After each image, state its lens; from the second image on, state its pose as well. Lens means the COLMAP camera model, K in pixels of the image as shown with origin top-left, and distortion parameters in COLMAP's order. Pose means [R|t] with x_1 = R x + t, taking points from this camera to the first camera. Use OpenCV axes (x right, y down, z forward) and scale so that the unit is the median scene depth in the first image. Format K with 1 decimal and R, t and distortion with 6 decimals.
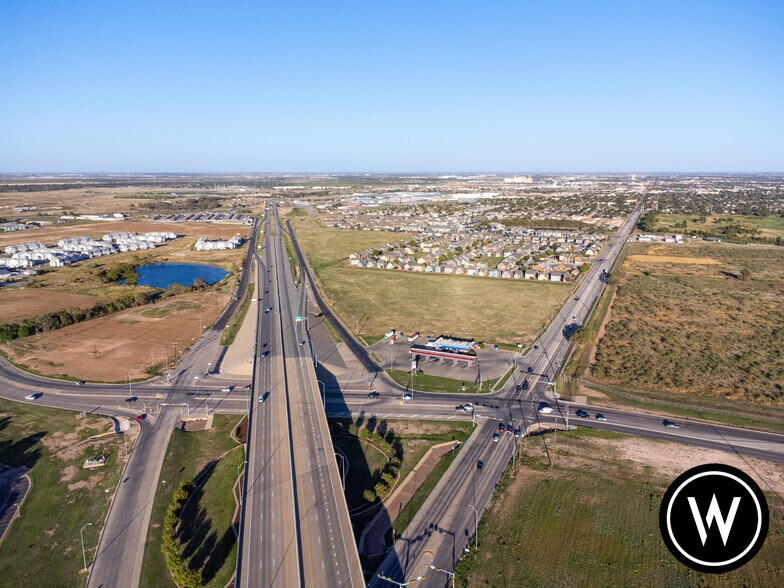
lens RADIAL K [[564.5, 0, 395.3], [0, 564.5, 292.5], [0, 0, 1]] dist [0.008038, -0.001336]
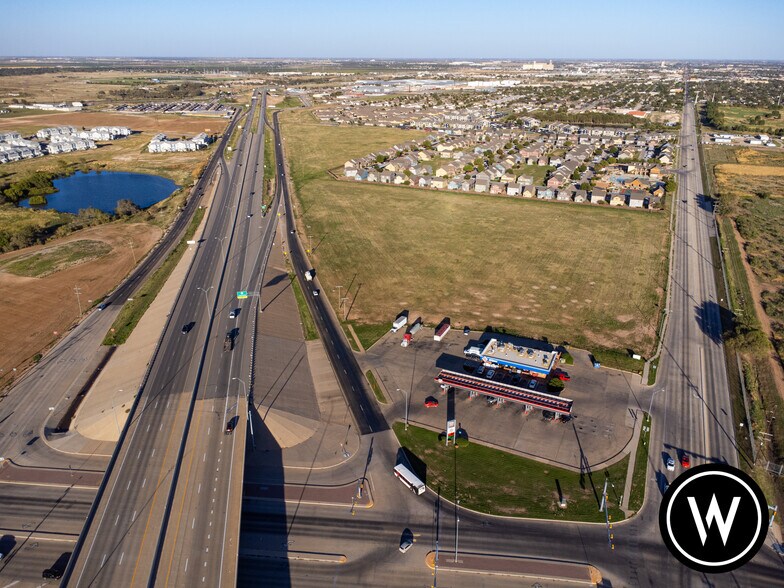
lens RADIAL K [[564.5, 0, 395.3], [0, 564.5, 292.5], [0, 0, 1]] dist [0.008038, -0.001336]
pose [[0.999916, 0.009214, -0.009101, -0.005088], [-0.007405, 0.983299, 0.181847, -0.031195], [0.010625, -0.181765, 0.983285, 0.218226]]
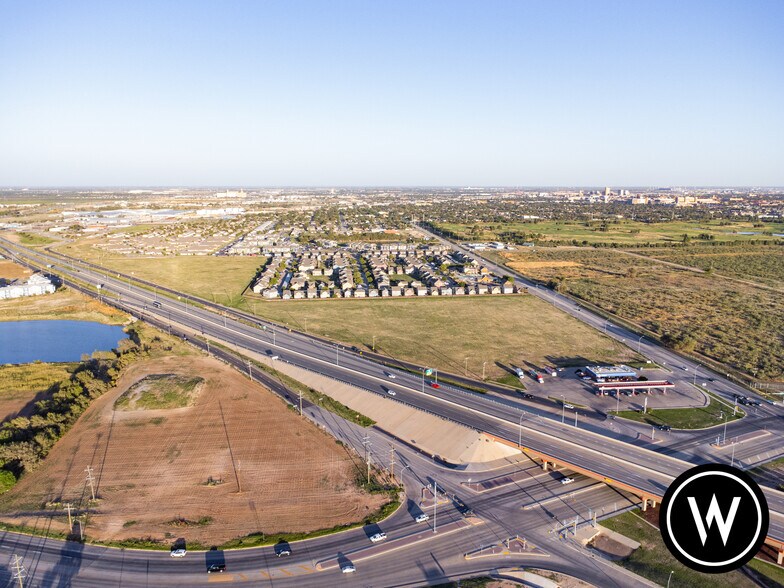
lens RADIAL K [[572.3, 0, 395.9], [0, 572.3, 292.2], [0, 0, 1]] dist [0.007703, 0.001763]
pose [[0.859405, -0.095190, 0.502356, -0.299510], [0.108876, 0.994053, 0.002101, -0.034769], [-0.499569, 0.052889, 0.864658, 0.168225]]
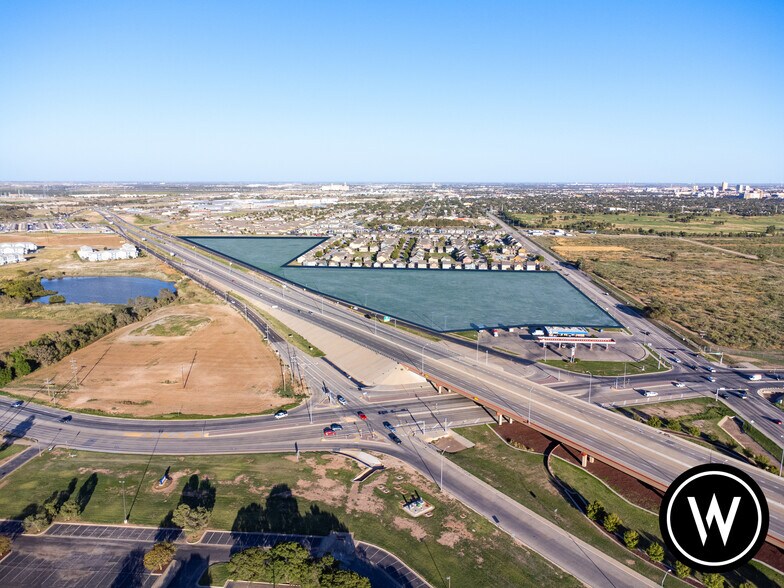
lens RADIAL K [[564.5, 0, 395.3], [0, 564.5, 292.5], [0, 0, 1]] dist [0.008038, -0.001336]
pose [[0.939108, -0.064701, 0.337477, -0.226942], [0.070361, 0.997511, -0.004554, 0.005300], [-0.336343, 0.028022, 0.941323, 0.085910]]
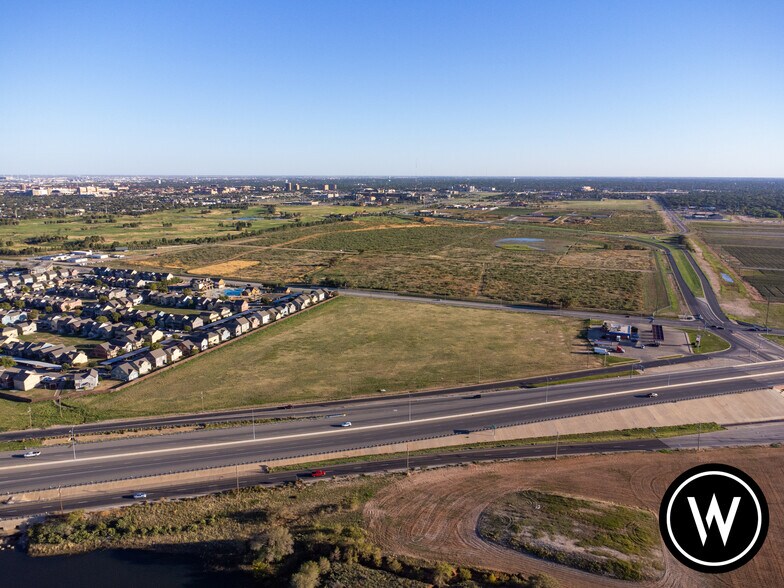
lens RADIAL K [[564.5, 0, 395.3], [0, 564.5, 292.5], [0, 0, 1]] dist [0.008038, -0.001336]
pose [[-0.034500, -0.207195, 0.977691, -0.462147], [0.210126, 0.954903, 0.209781, -0.149198], [-0.977065, 0.212676, 0.010593, 0.657661]]
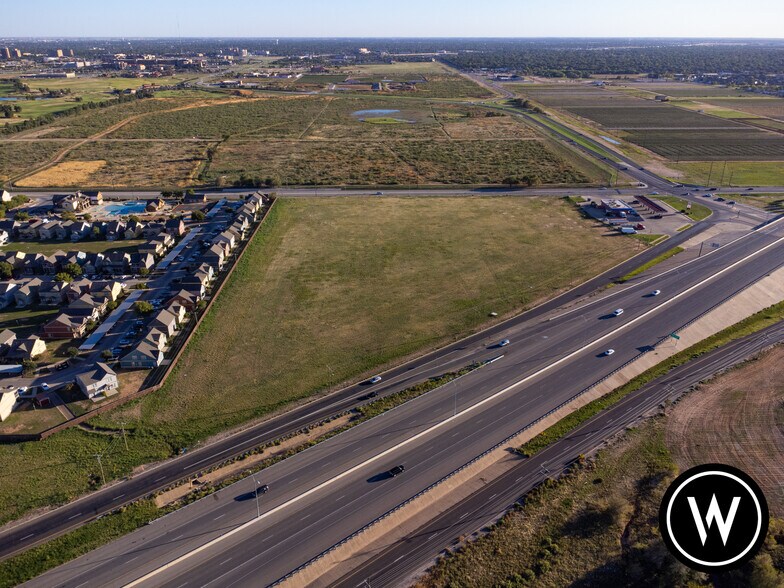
lens RADIAL K [[572.3, 0, 395.9], [0, 572.3, 292.2], [0, 0, 1]] dist [0.007703, 0.001763]
pose [[-0.429852, -0.370911, 0.823197, -0.333602], [0.193066, 0.852880, 0.485099, -0.188476], [-0.882016, 0.367452, -0.295002, 0.833954]]
